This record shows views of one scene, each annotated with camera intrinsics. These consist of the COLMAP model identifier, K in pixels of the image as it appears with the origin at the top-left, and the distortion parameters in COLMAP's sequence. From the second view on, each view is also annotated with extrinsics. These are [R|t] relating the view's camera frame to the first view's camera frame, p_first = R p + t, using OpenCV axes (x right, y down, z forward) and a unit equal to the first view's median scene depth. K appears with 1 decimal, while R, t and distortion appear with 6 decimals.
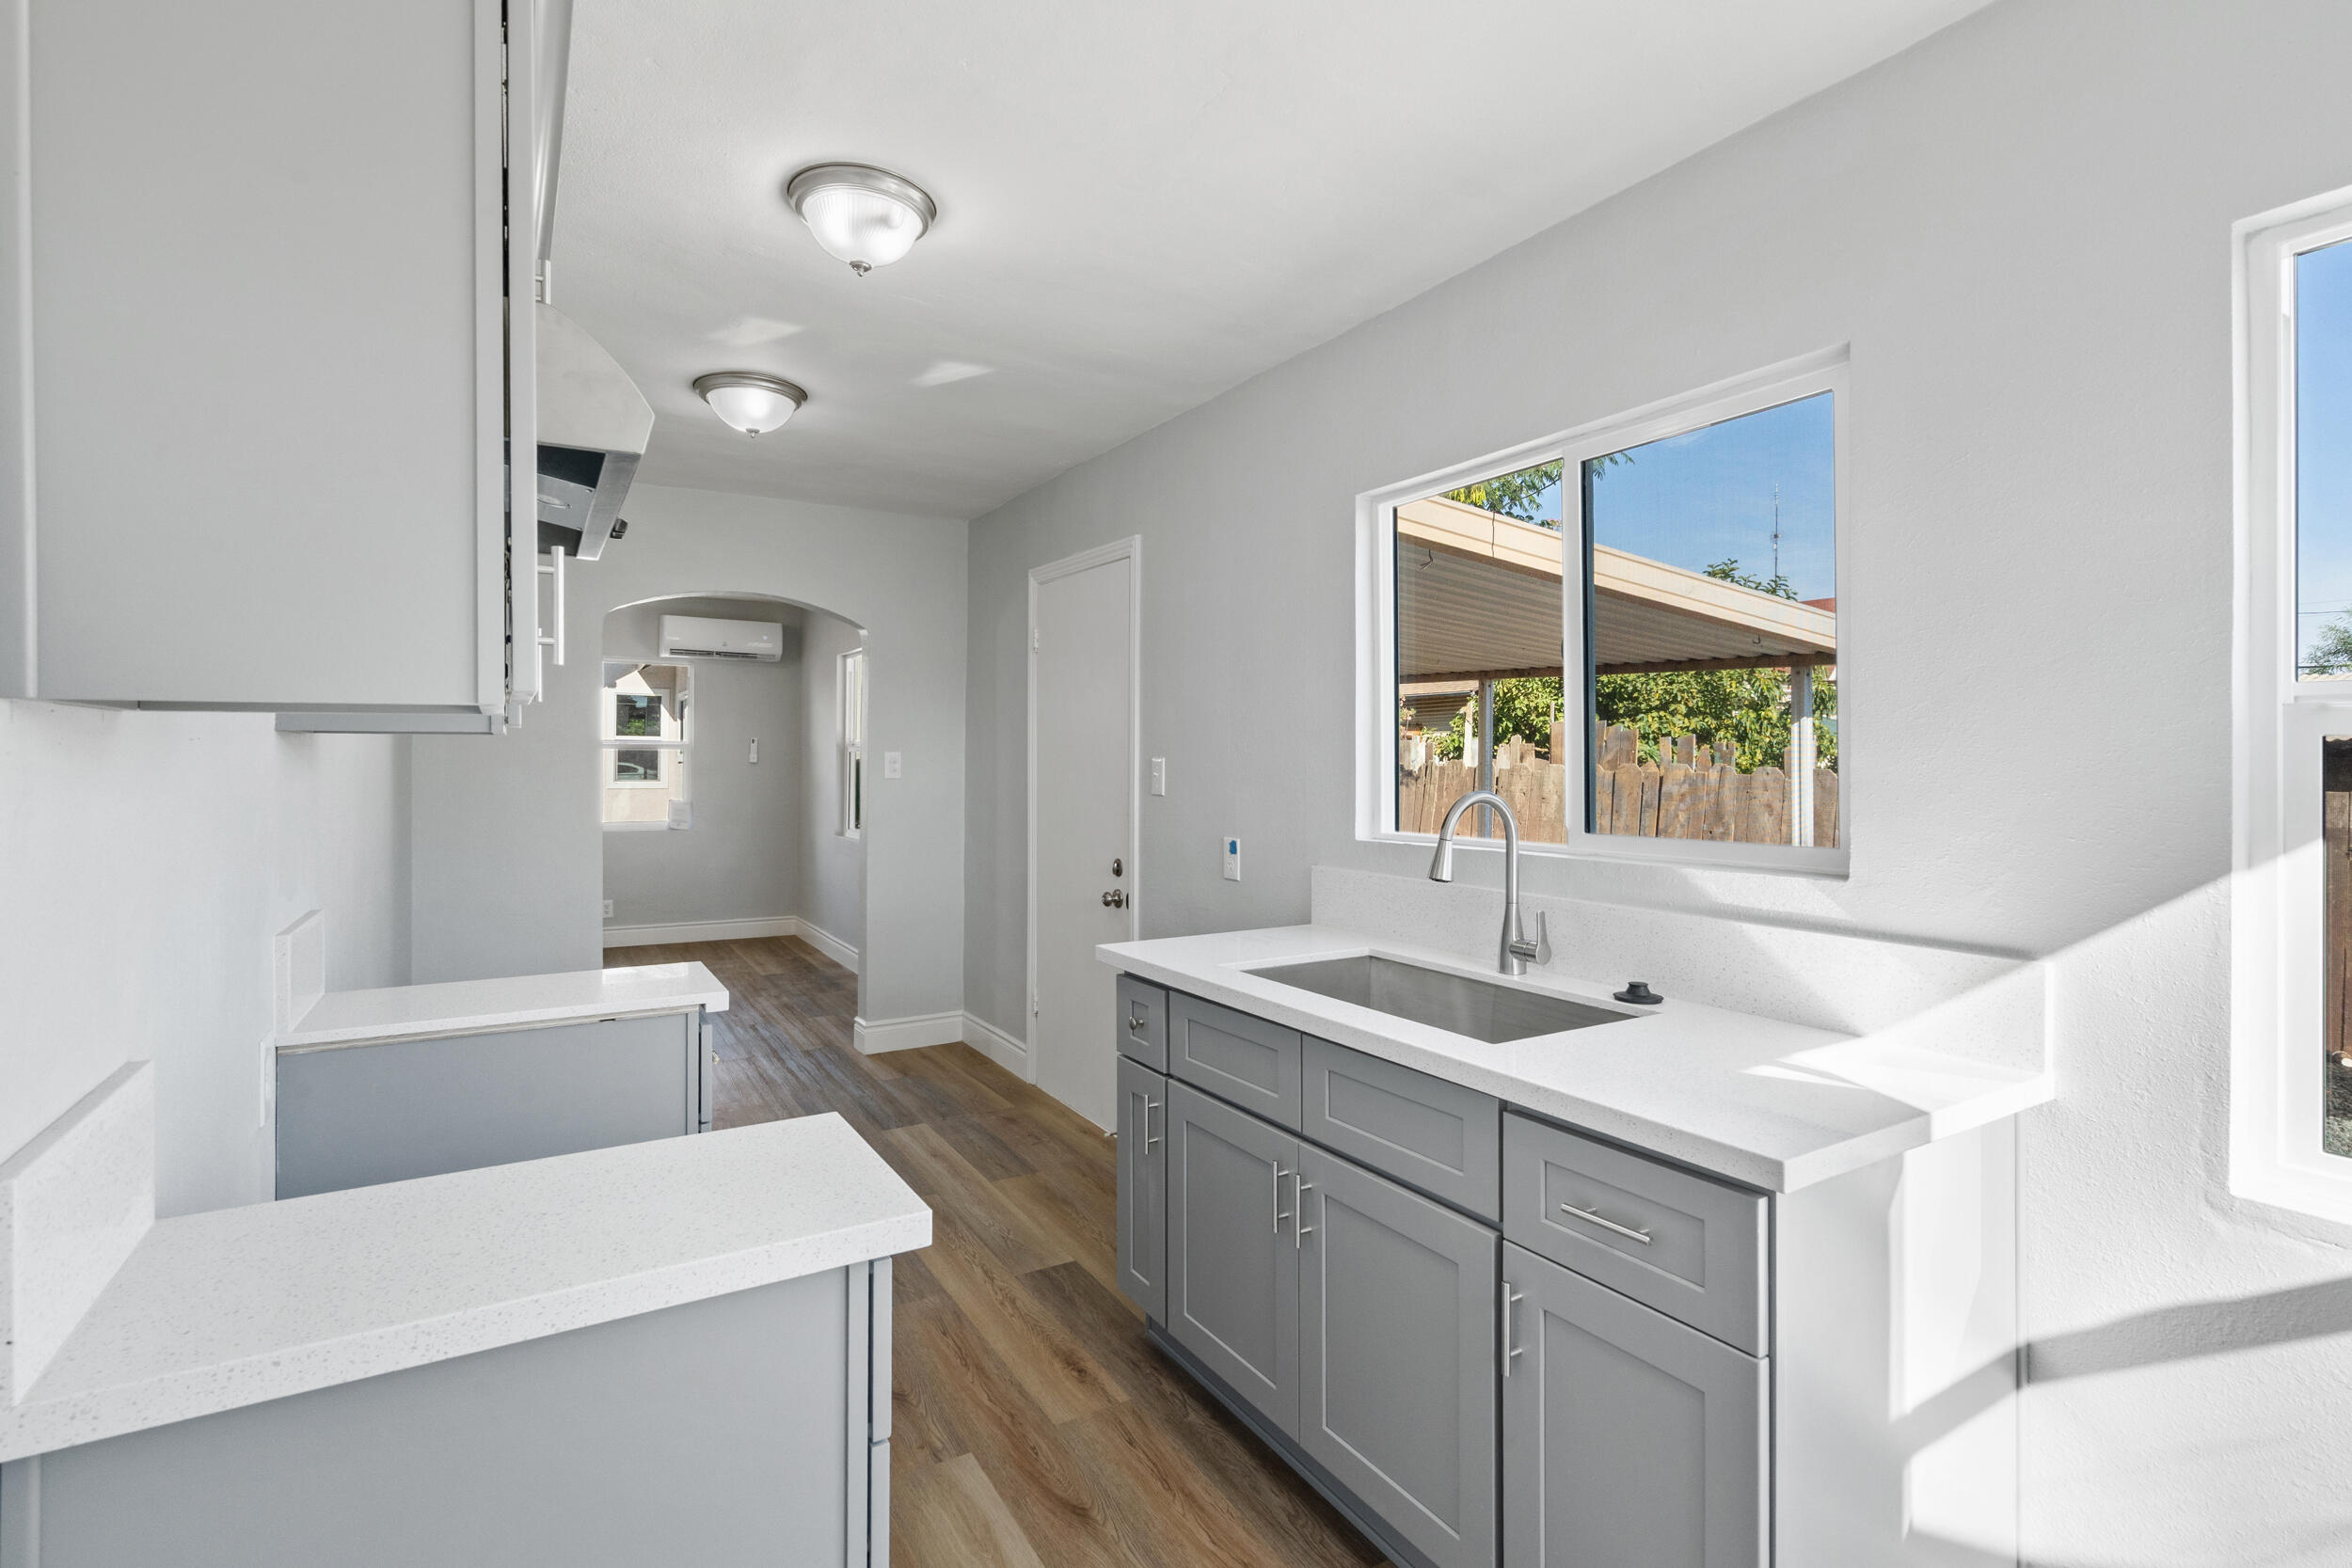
lens RADIAL K [[1083.2, 0, 1171.5], [0, 1083.2, 767.5], [0, 0, 1]] dist [-0.004850, 0.002256]
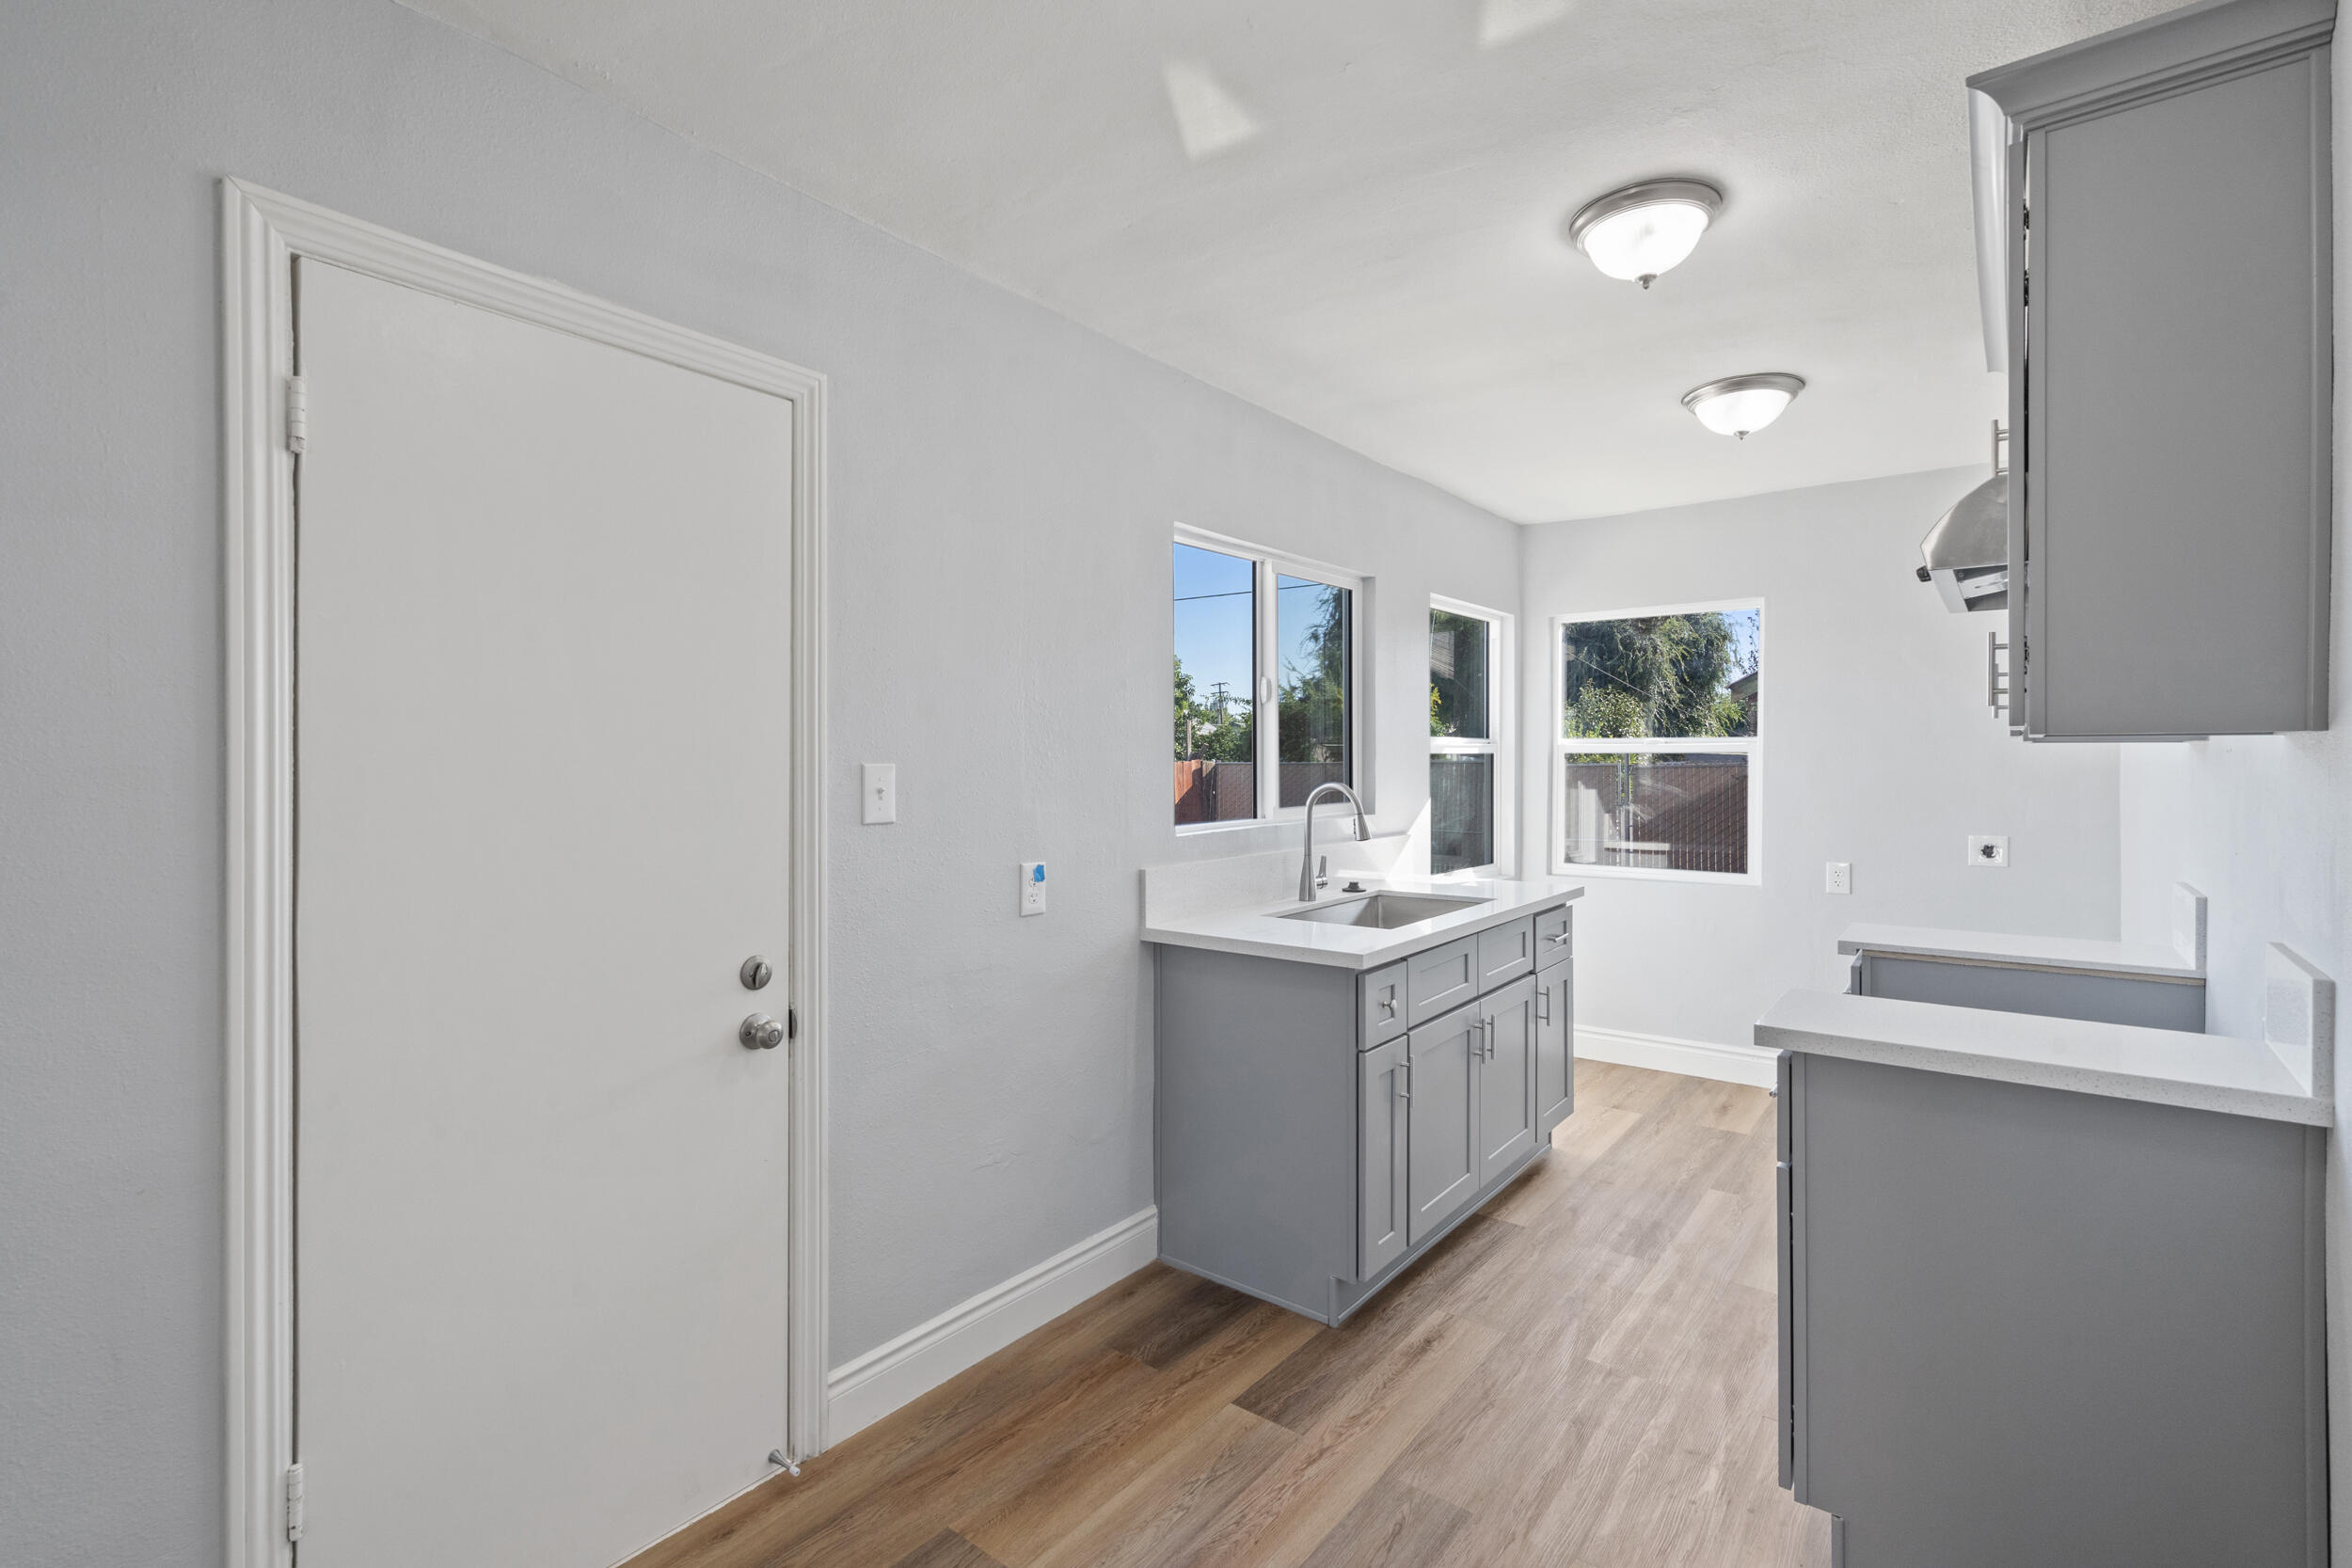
lens RADIAL K [[1083.2, 0, 1161.4], [0, 1083.2, 765.4], [0, 0, 1]] dist [-0.004850, 0.002256]
pose [[-0.348464, -0.003385, 0.937316, -0.820354], [0.009939, 0.999924, 0.007306, -0.013231], [-0.937269, 0.011862, -0.348404, 1.340730]]
